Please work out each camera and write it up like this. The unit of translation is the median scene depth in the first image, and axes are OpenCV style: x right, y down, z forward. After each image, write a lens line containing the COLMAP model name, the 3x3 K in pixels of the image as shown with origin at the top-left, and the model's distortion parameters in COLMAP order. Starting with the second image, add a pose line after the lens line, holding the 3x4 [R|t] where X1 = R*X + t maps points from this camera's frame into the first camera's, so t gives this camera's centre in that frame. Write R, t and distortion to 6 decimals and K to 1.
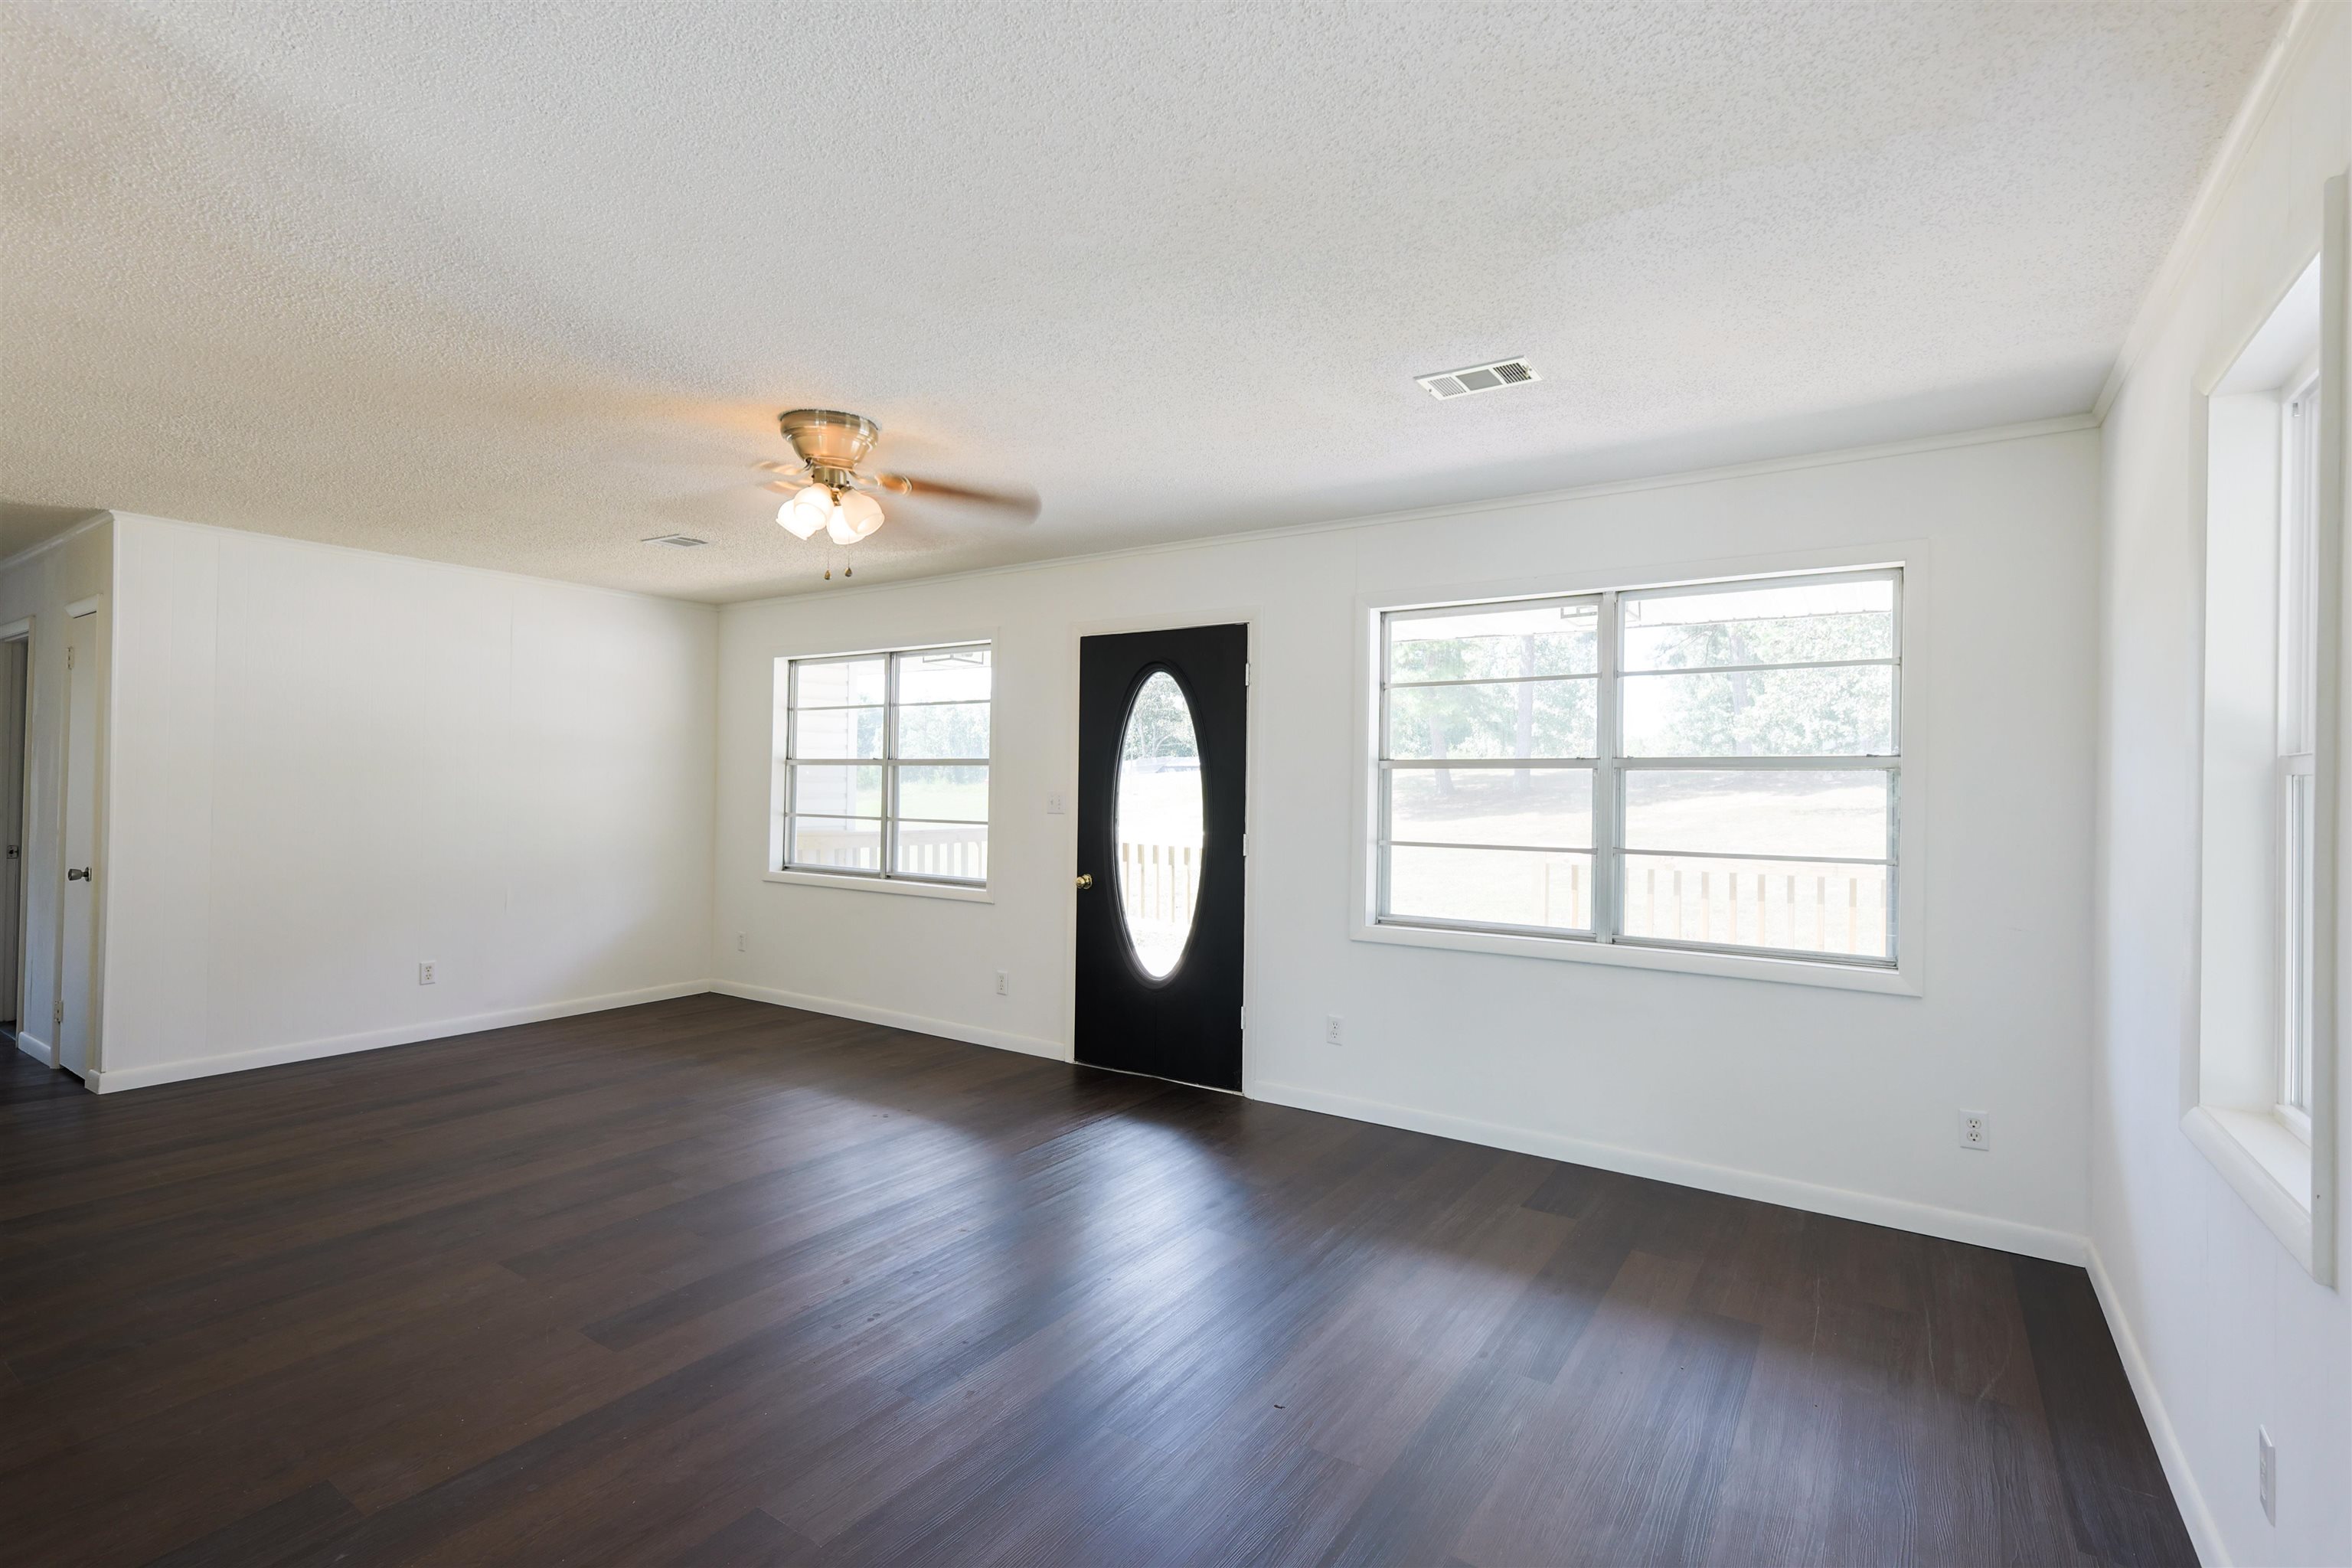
lens RADIAL K [[1077.0, 0, 1175.6], [0, 1077.0, 776.7], [0, 0, 1]] dist [0.002996, 0.000885]
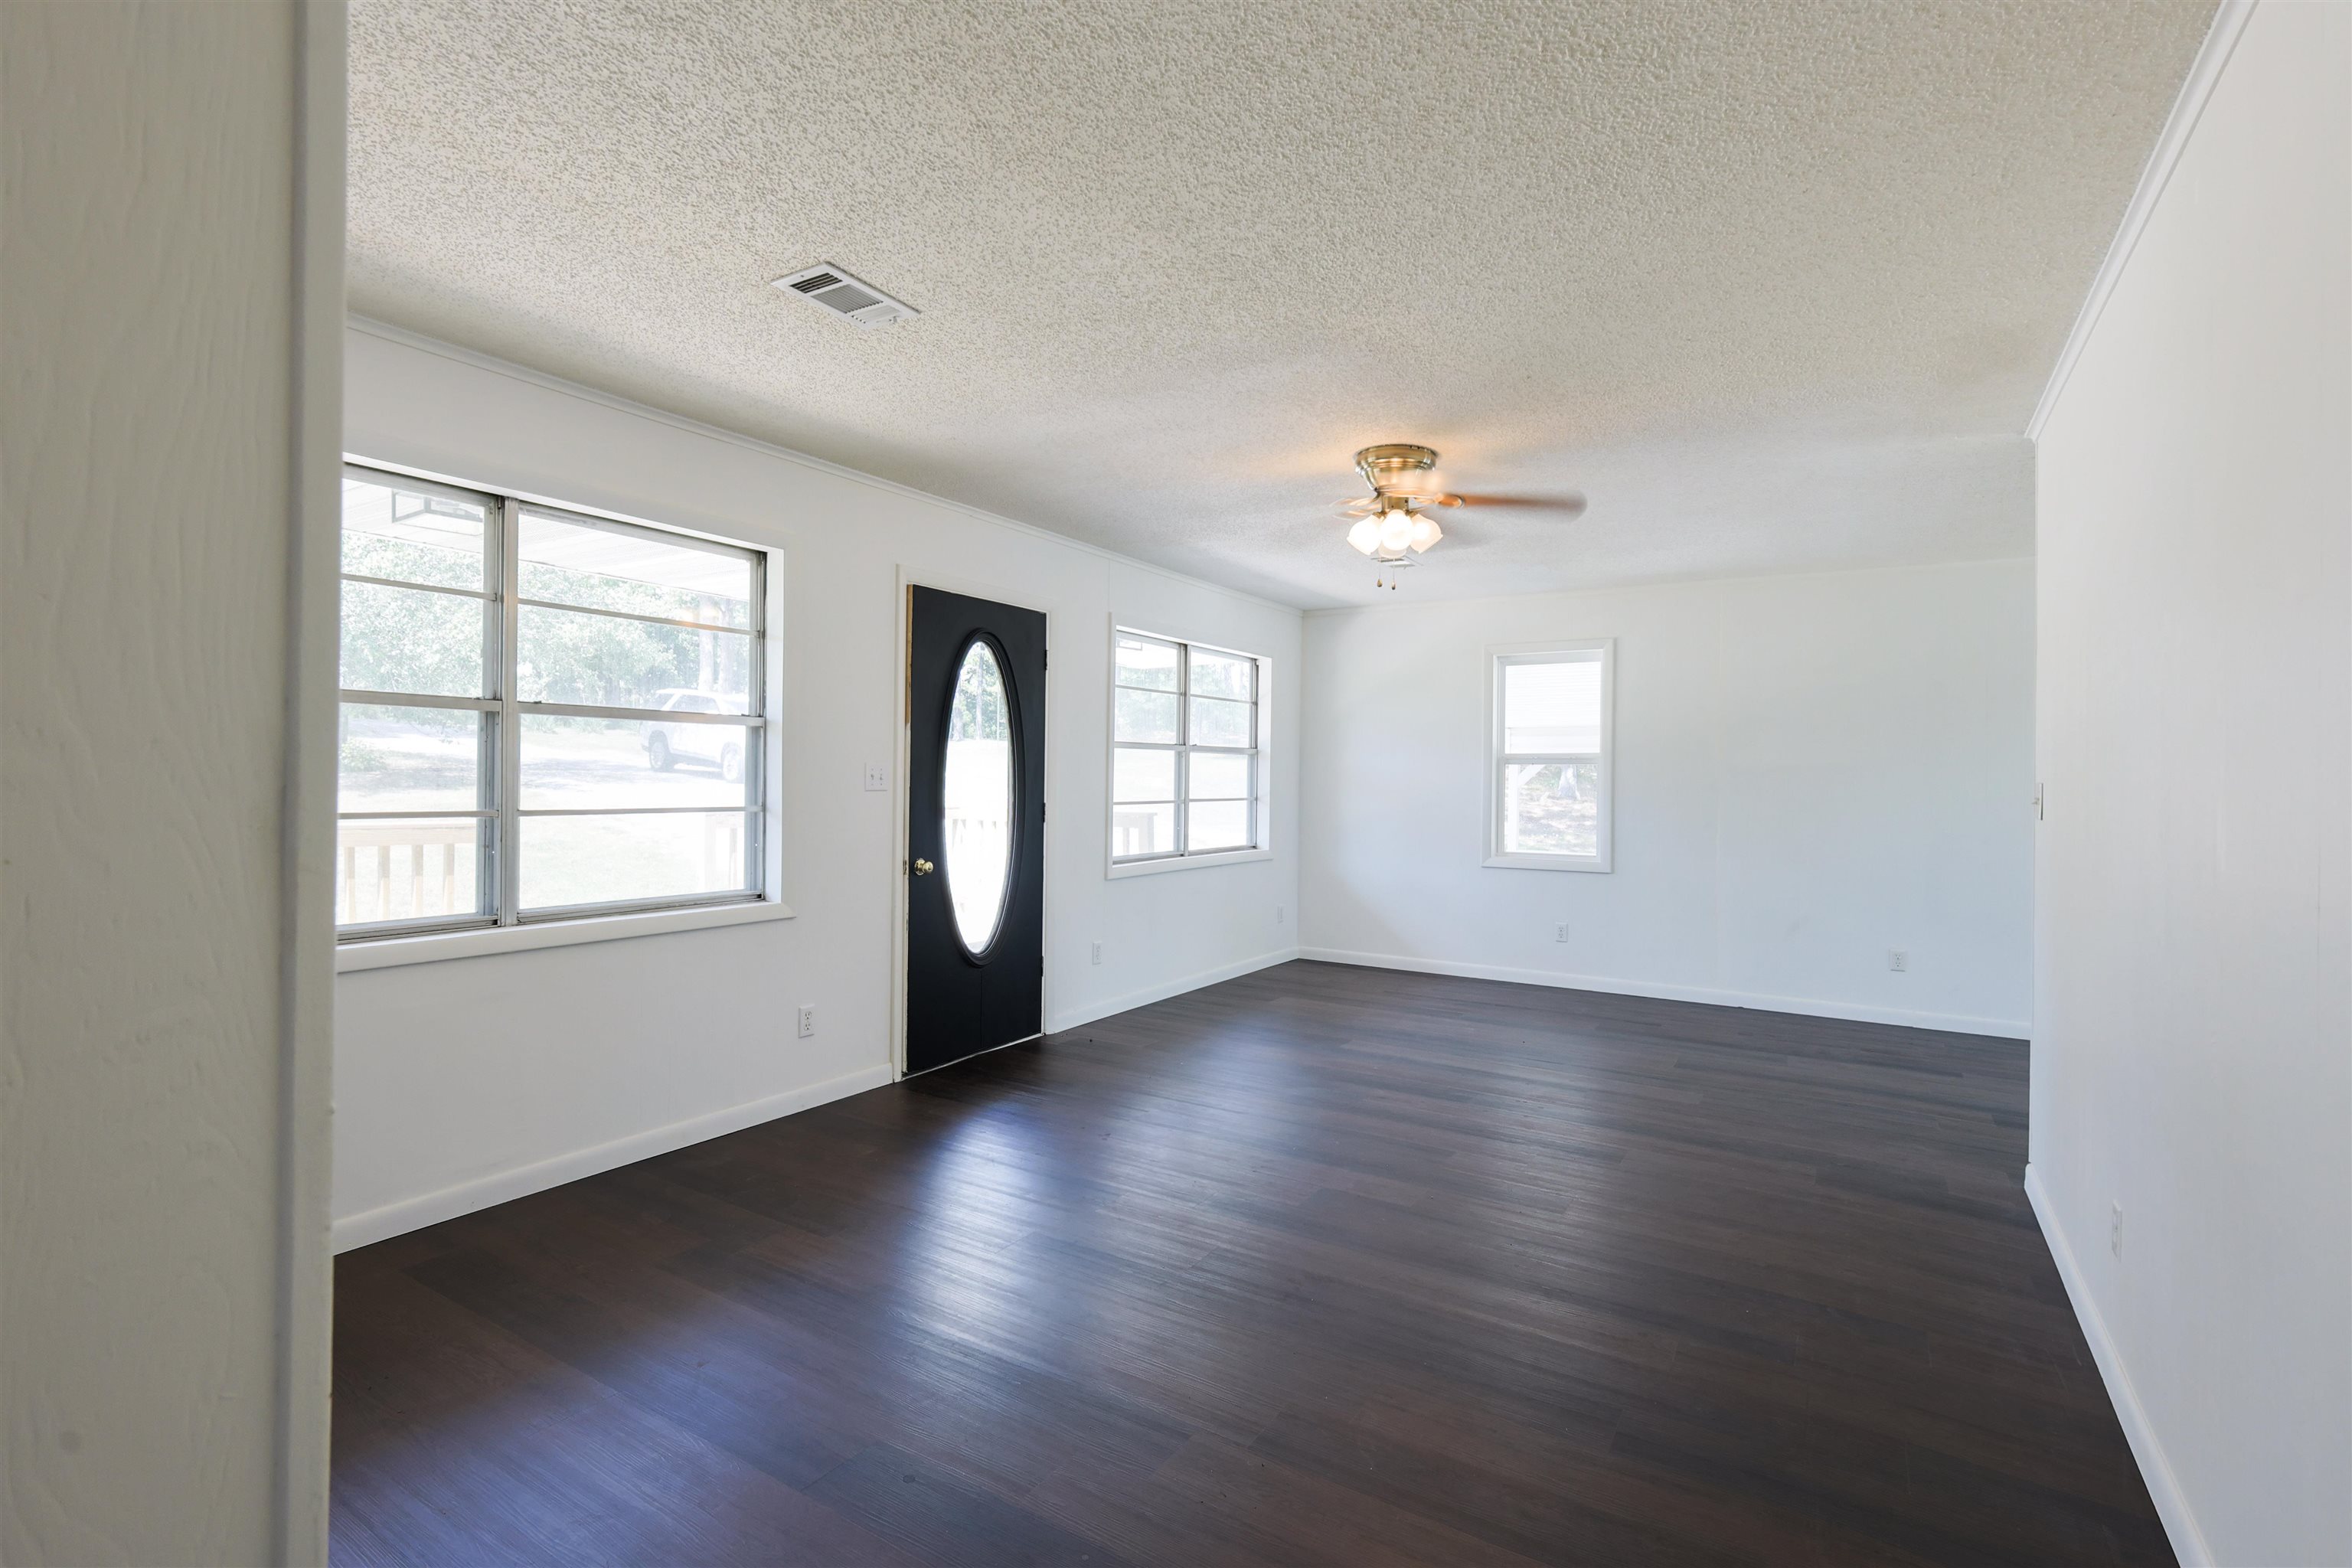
lens RADIAL K [[1077.0, 0, 1182.8], [0, 1077.0, 772.6], [0, 0, 1]] dist [0.002996, 0.000885]
pose [[-0.029234, -0.016952, 0.999429, -0.957901], [-0.033147, 0.999323, 0.015980, -0.000668], [-0.999023, -0.032661, -0.029776, 0.806944]]
